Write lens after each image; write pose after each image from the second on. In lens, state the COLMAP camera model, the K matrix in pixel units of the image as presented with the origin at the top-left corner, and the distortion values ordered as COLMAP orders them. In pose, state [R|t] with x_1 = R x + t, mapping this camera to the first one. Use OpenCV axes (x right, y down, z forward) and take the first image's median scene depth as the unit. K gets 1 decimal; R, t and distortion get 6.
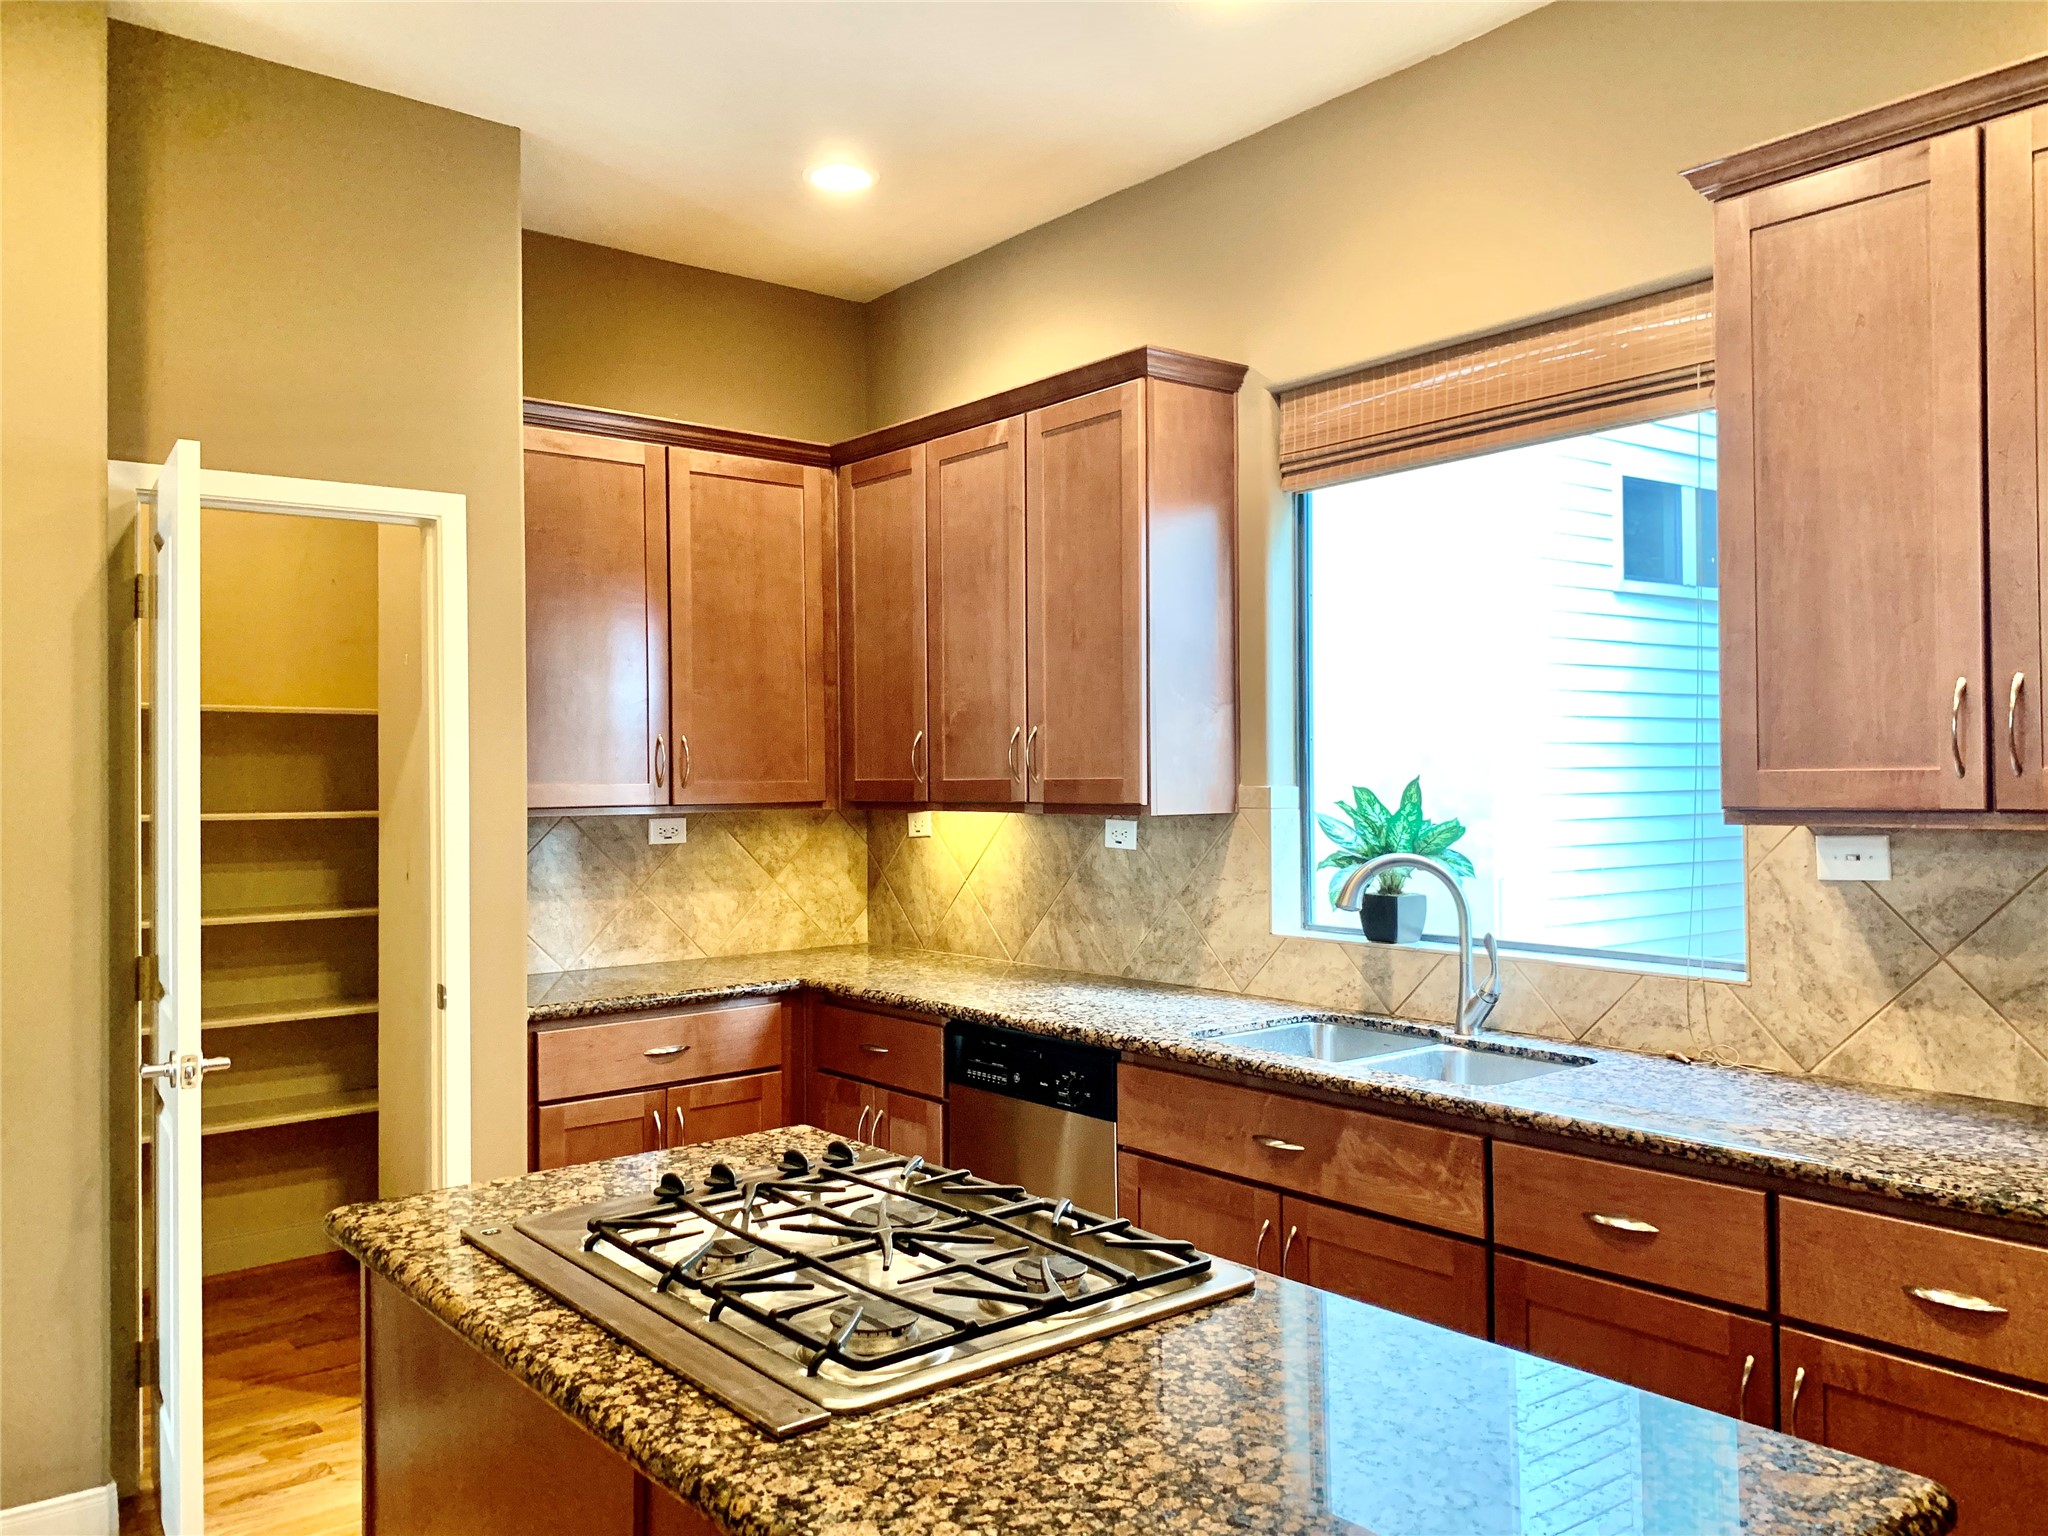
lens RADIAL K [[1556.5, 0, 1035.5], [0, 1556.5, 770.8], [0, 0, 1]] dist [0.012216, -0.015888]
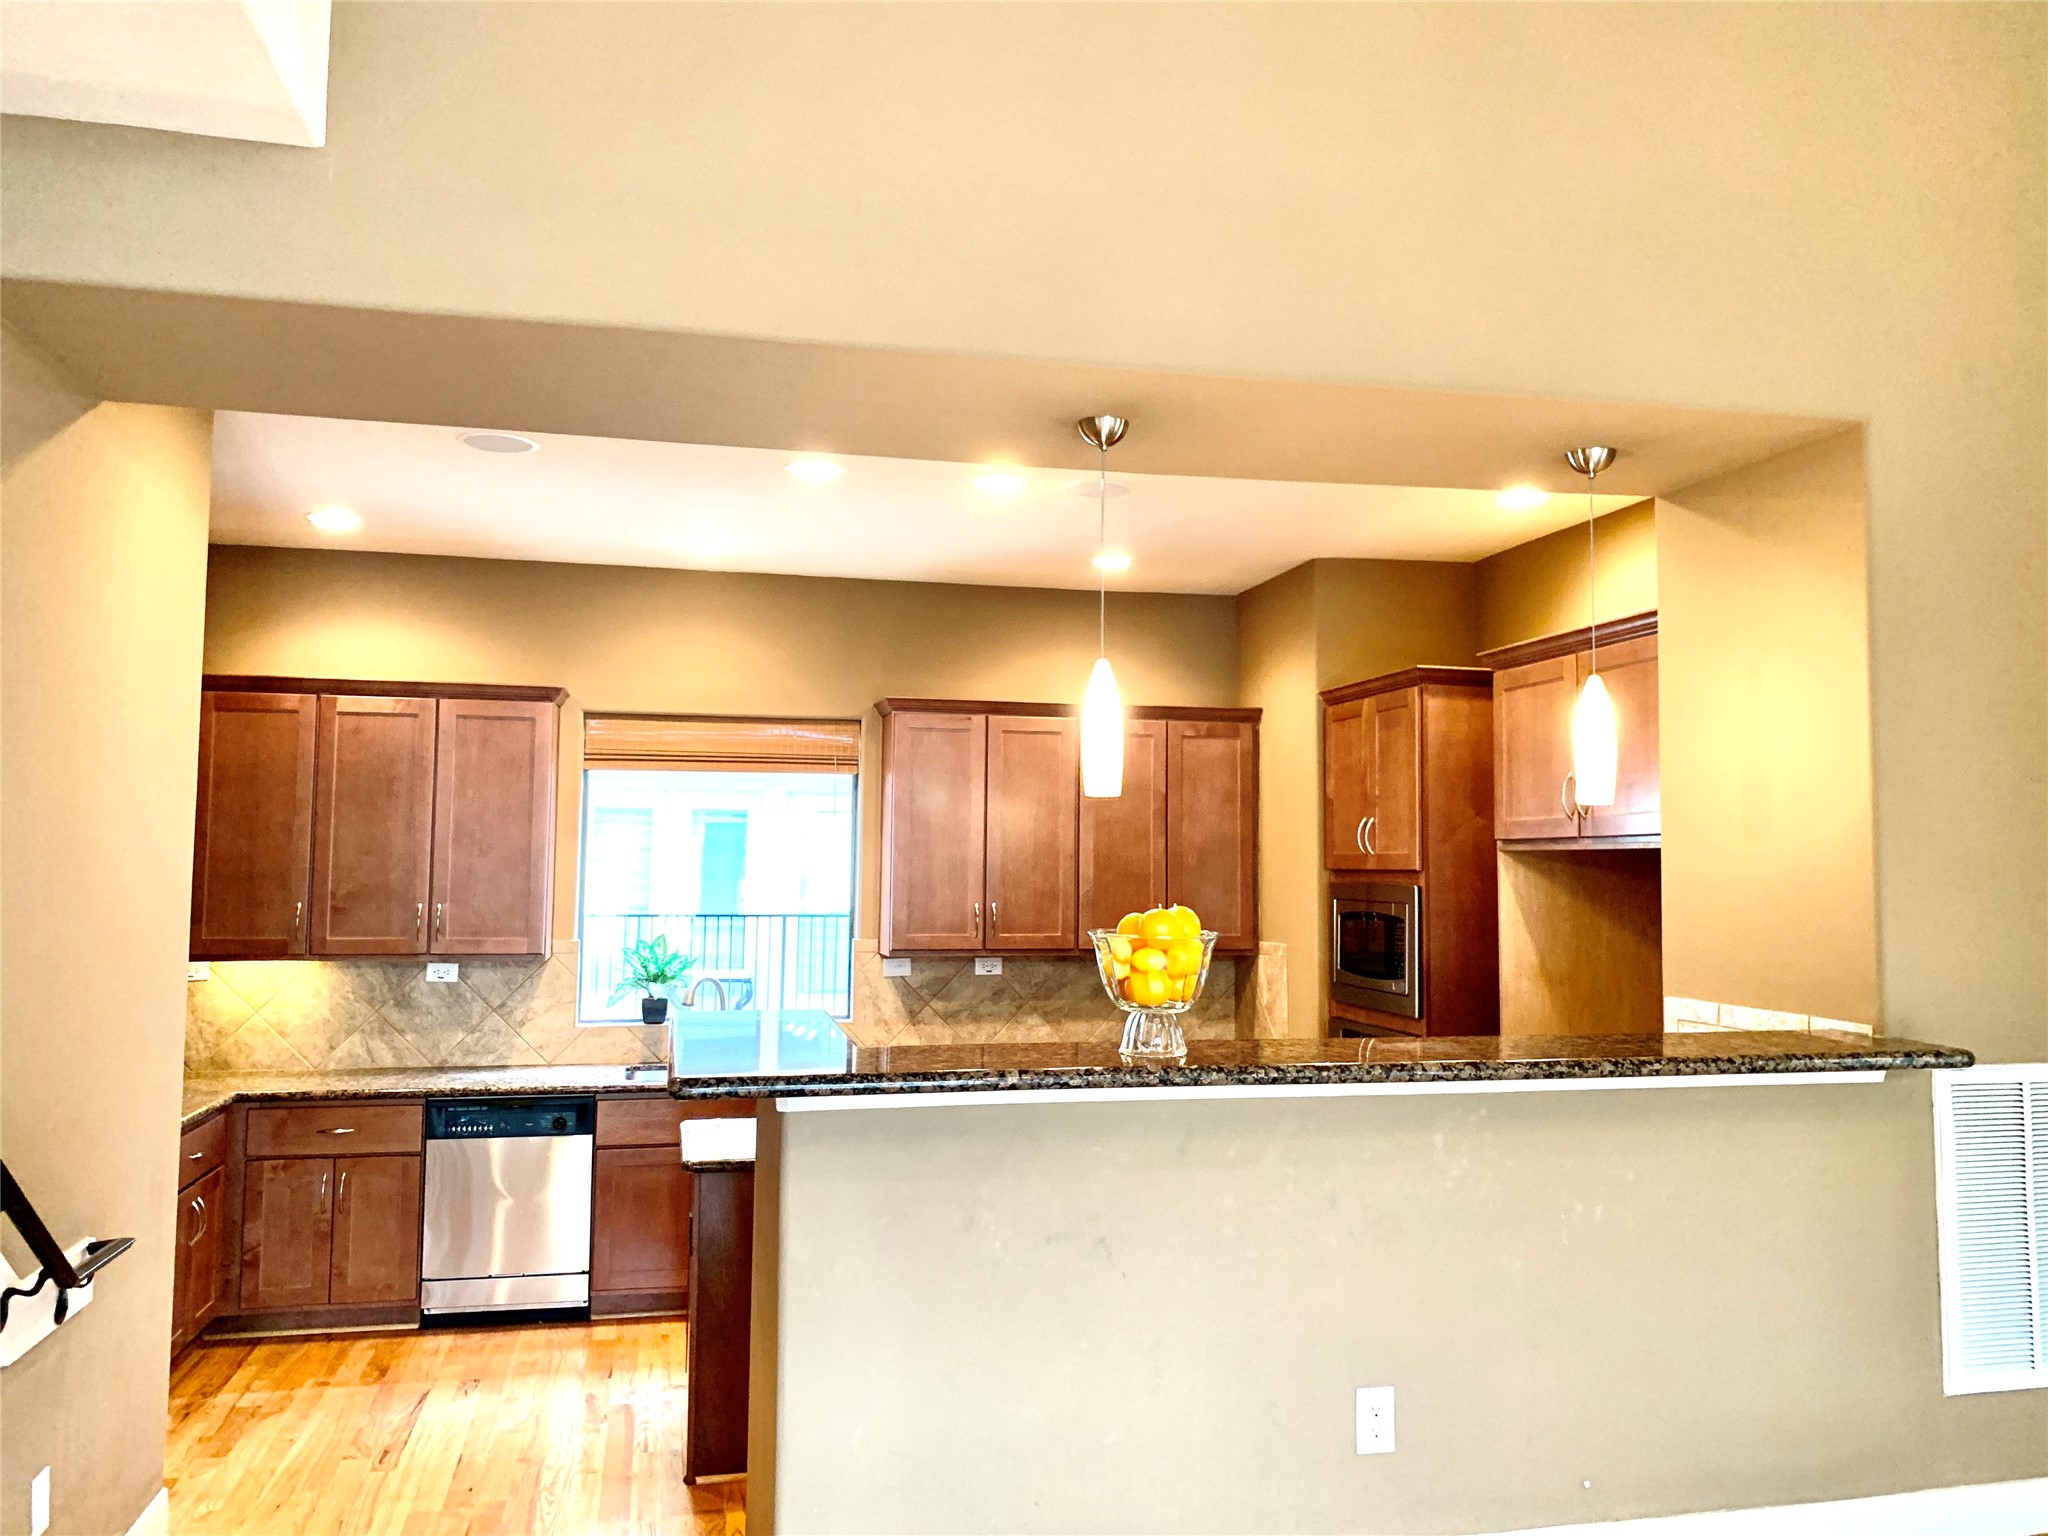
lens RADIAL K [[1556.5, 0, 1014.5], [0, 1556.5, 718.9], [0, 0, 1]] dist [0.012216, -0.015888]
pose [[0.435870, 0.090829, 0.895415, -1.188473], [-0.015633, 0.995508, -0.093373, -0.078743], [-0.899874, 0.026701, 0.435332, -0.193491]]
